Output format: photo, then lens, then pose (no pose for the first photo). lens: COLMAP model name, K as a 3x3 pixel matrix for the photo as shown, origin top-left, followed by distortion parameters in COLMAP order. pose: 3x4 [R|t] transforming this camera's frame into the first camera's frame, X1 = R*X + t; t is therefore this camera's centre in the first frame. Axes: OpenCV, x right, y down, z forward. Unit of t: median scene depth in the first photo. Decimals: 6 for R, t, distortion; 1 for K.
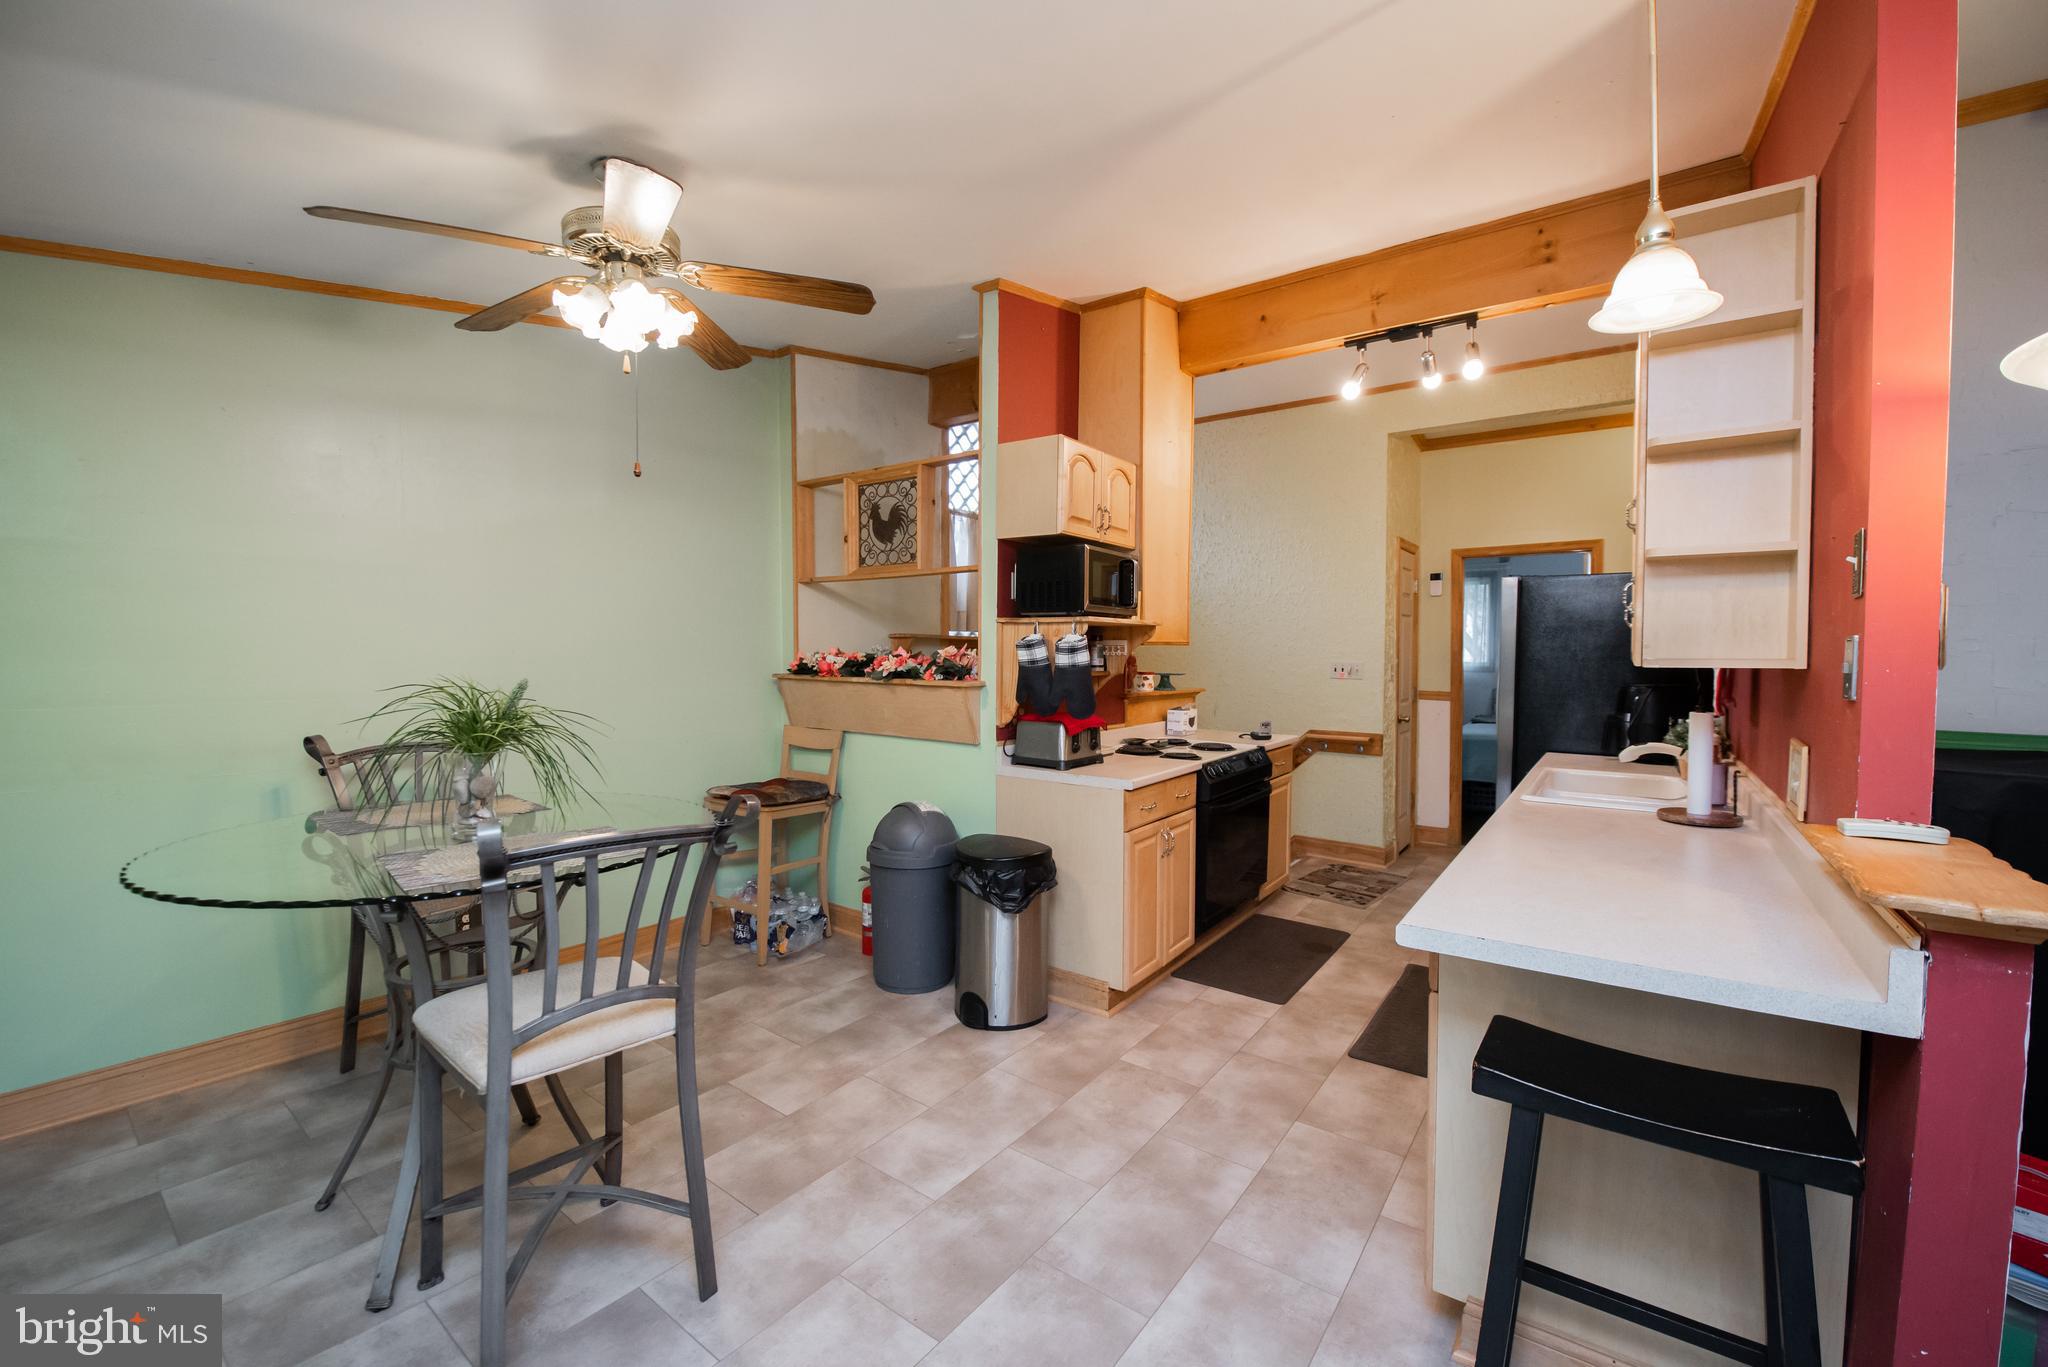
lens RADIAL K [[804.2, 0, 1043.6], [0, 804.2, 680.3], [0, 0, 1]] dist [-0.020535, -0.000446]
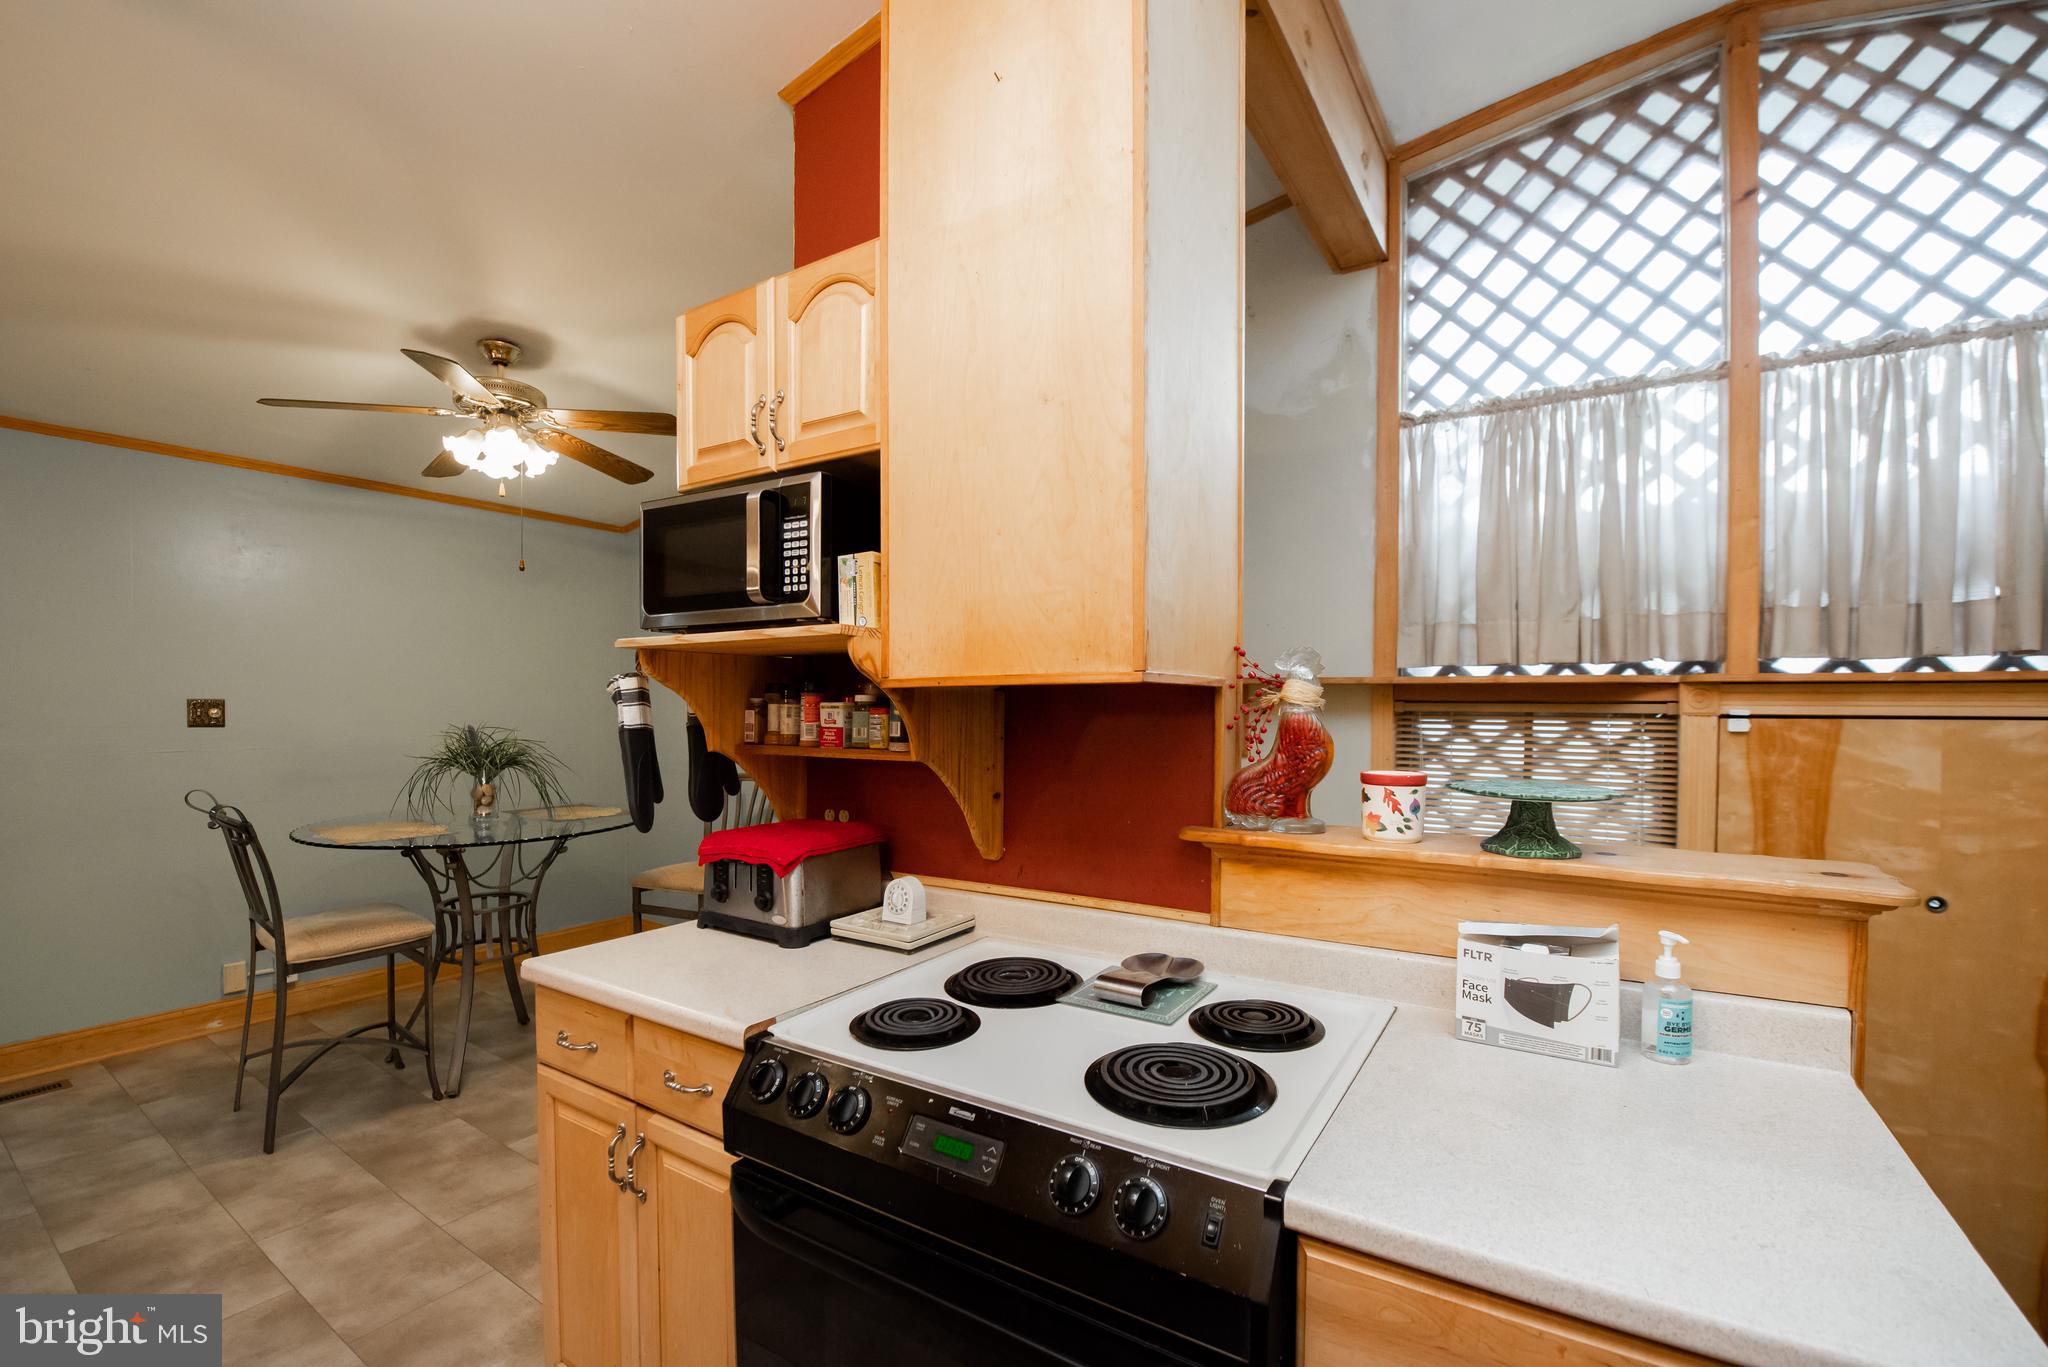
lens RADIAL K [[841.9, 0, 1032.1], [0, 841.9, 718.8], [0, 0, 1]] dist [-0.022663, -0.000135]
pose [[0.057431, 0.008179, -0.998316, 0.538102], [-0.039630, 0.999197, 0.005906, -0.035050], [0.997563, 0.039224, 0.057709, 1.069000]]
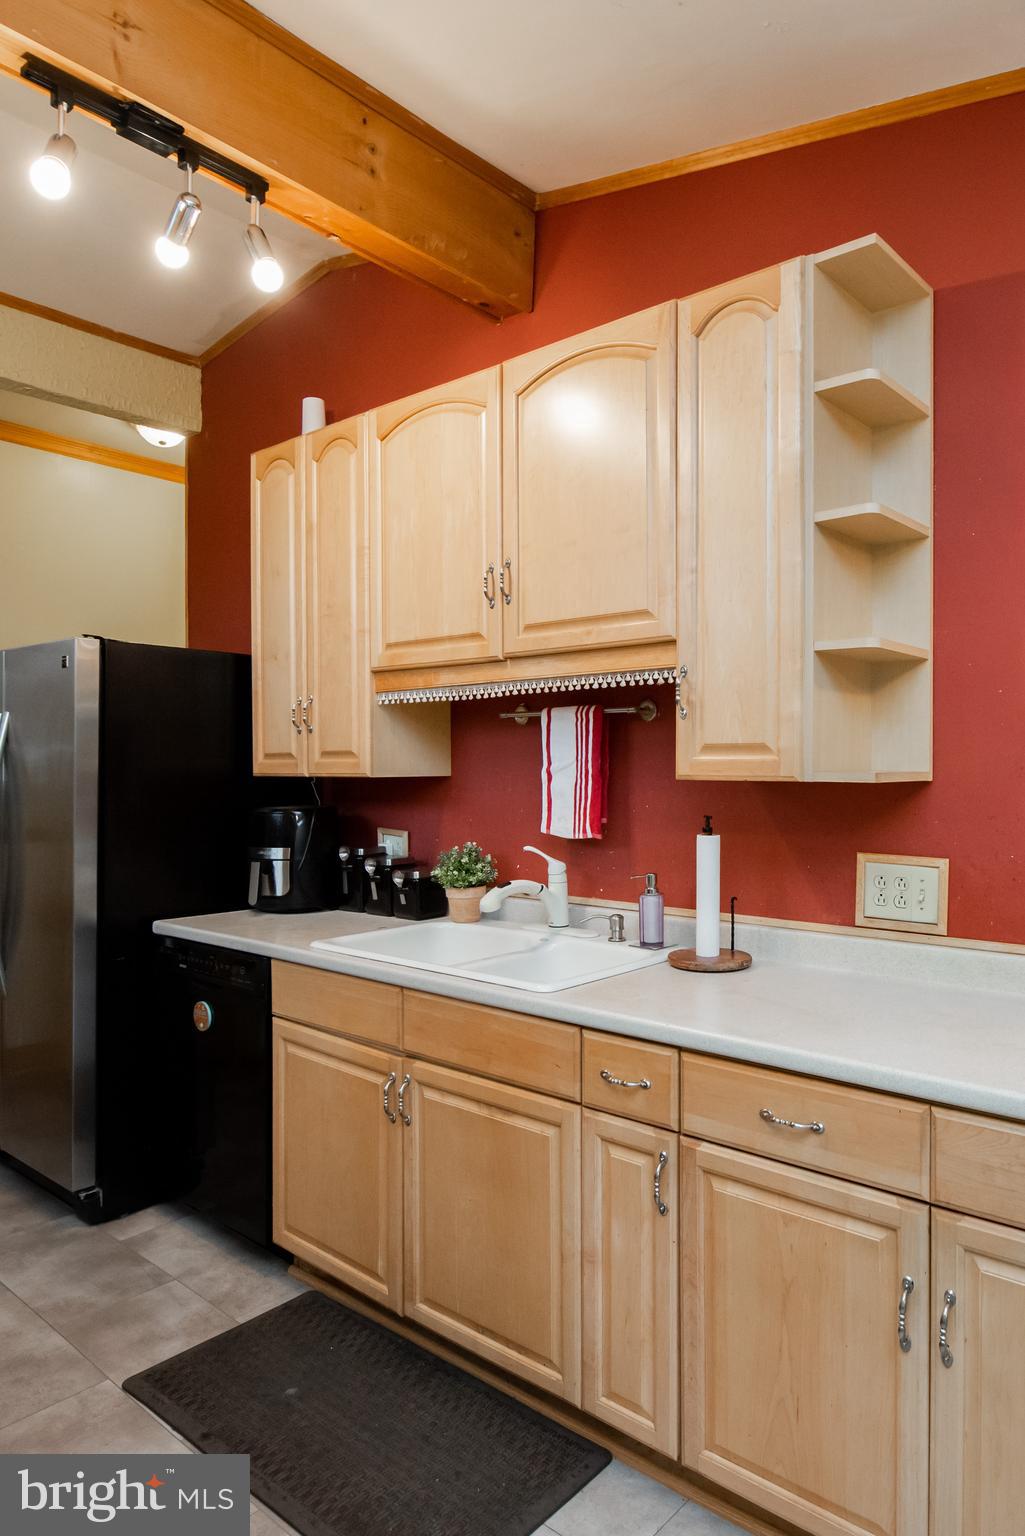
lens RADIAL K [[969.2, 0, 603.6], [0, 969.2, 763.1], [0, 0, 1]] dist [-0.006123, -0.001247]
pose [[0.063069, 0.001218, 0.998008, -0.131755], [0.035071, 0.999379, -0.003436, -0.022622], [-0.997393, 0.035217, 0.062987, 0.653486]]
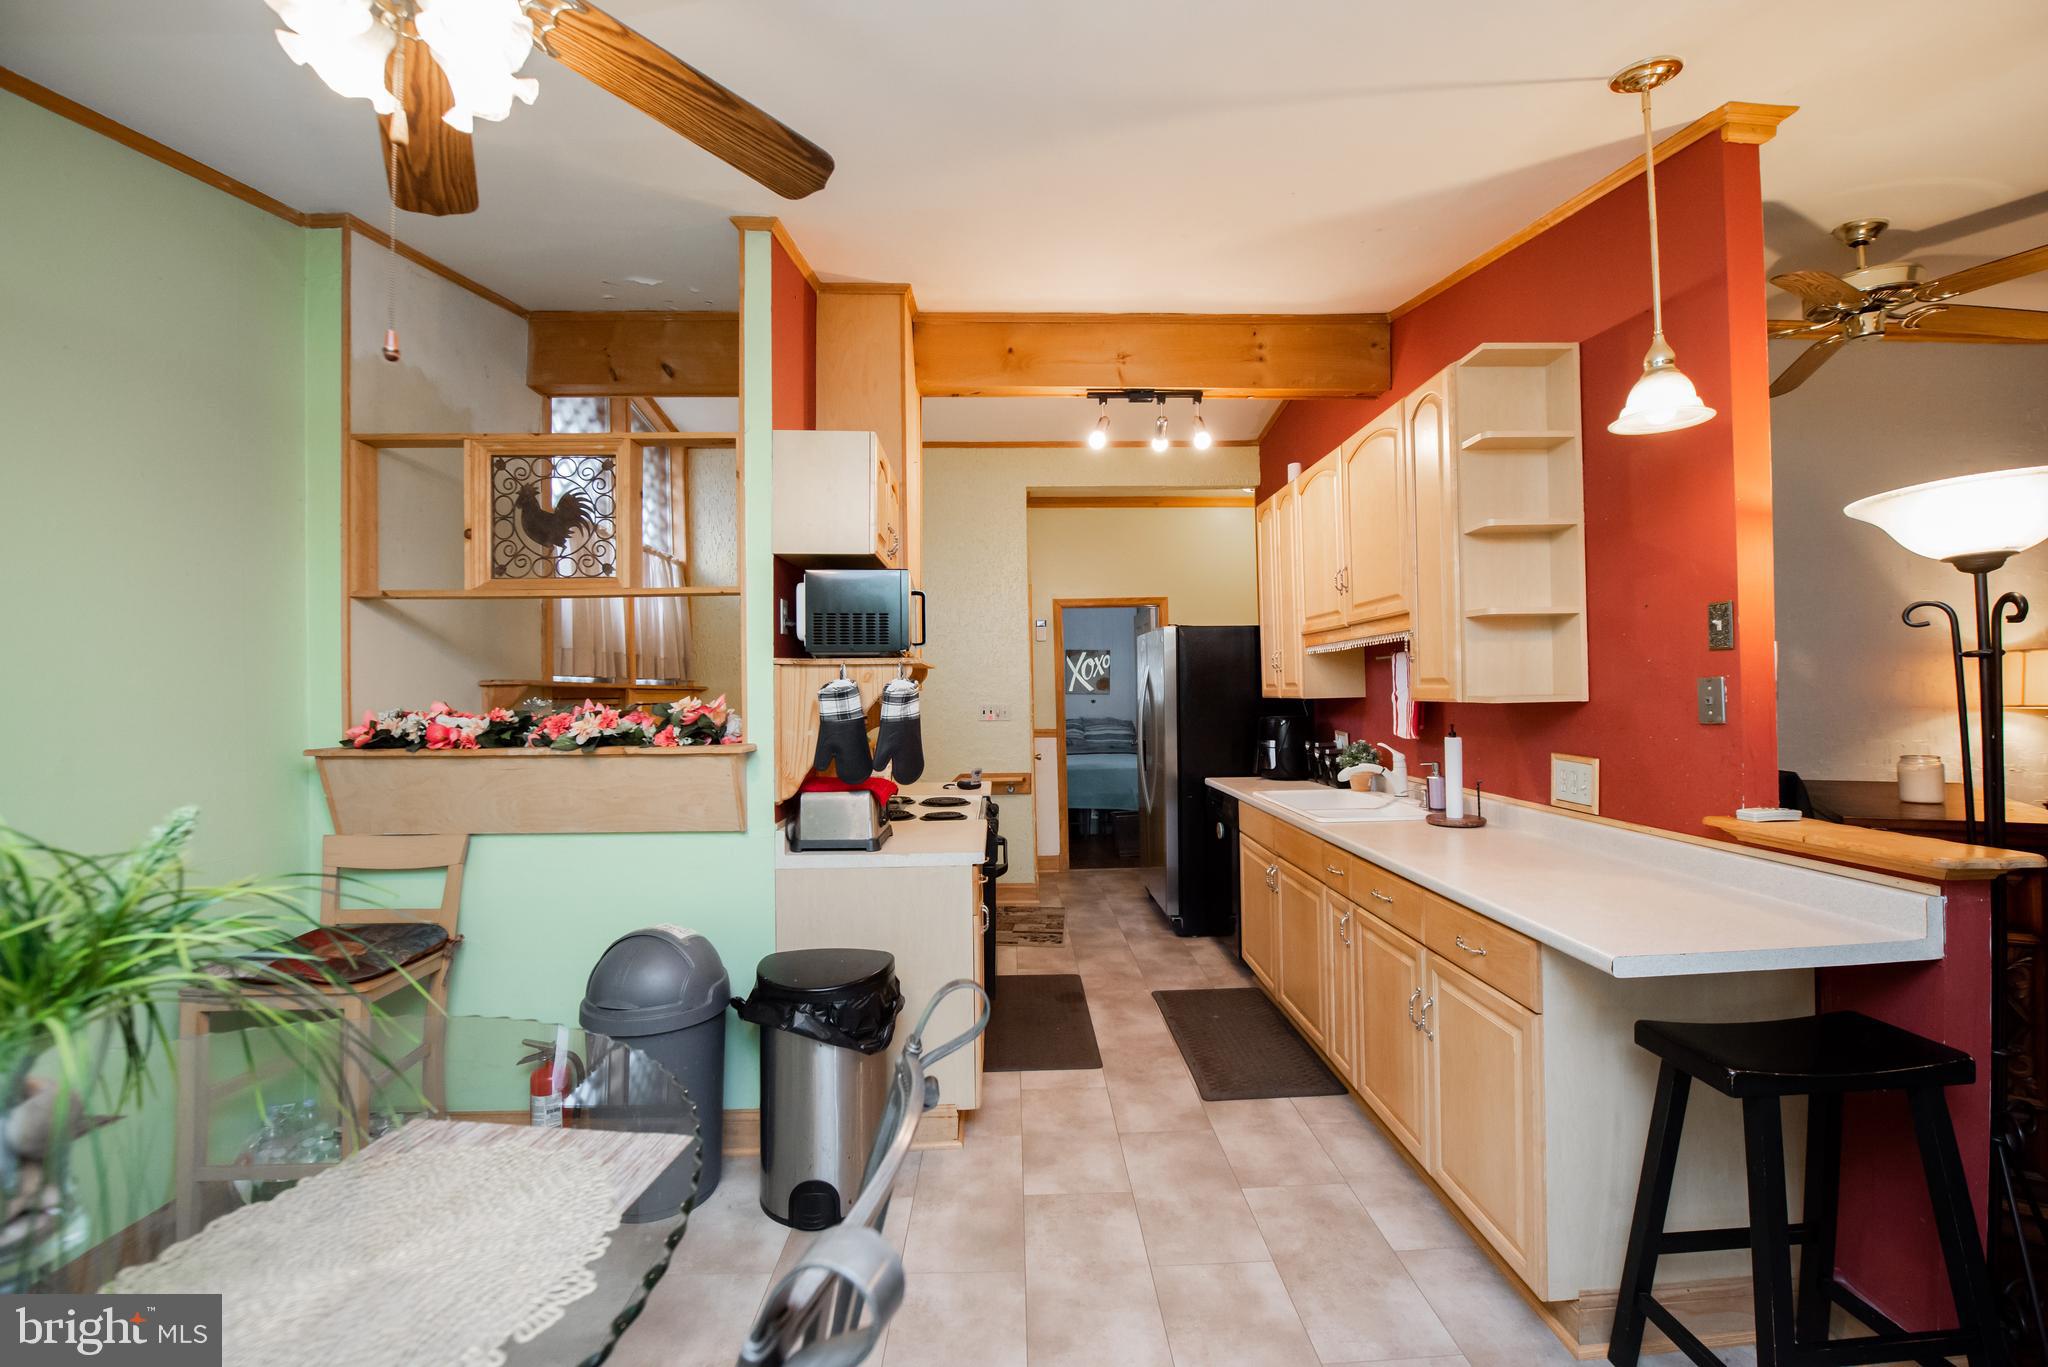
lens RADIAL K [[804.2, 0, 1043.6], [0, 804.2, 680.3], [0, 0, 1]] dist [-0.020535, -0.000446]
pose [[0.790405, -0.007934, 0.612533, -0.297323], [0.039934, 0.998457, -0.038598, -0.017120], [-0.611281, 0.054969, 0.789502, 0.239479]]
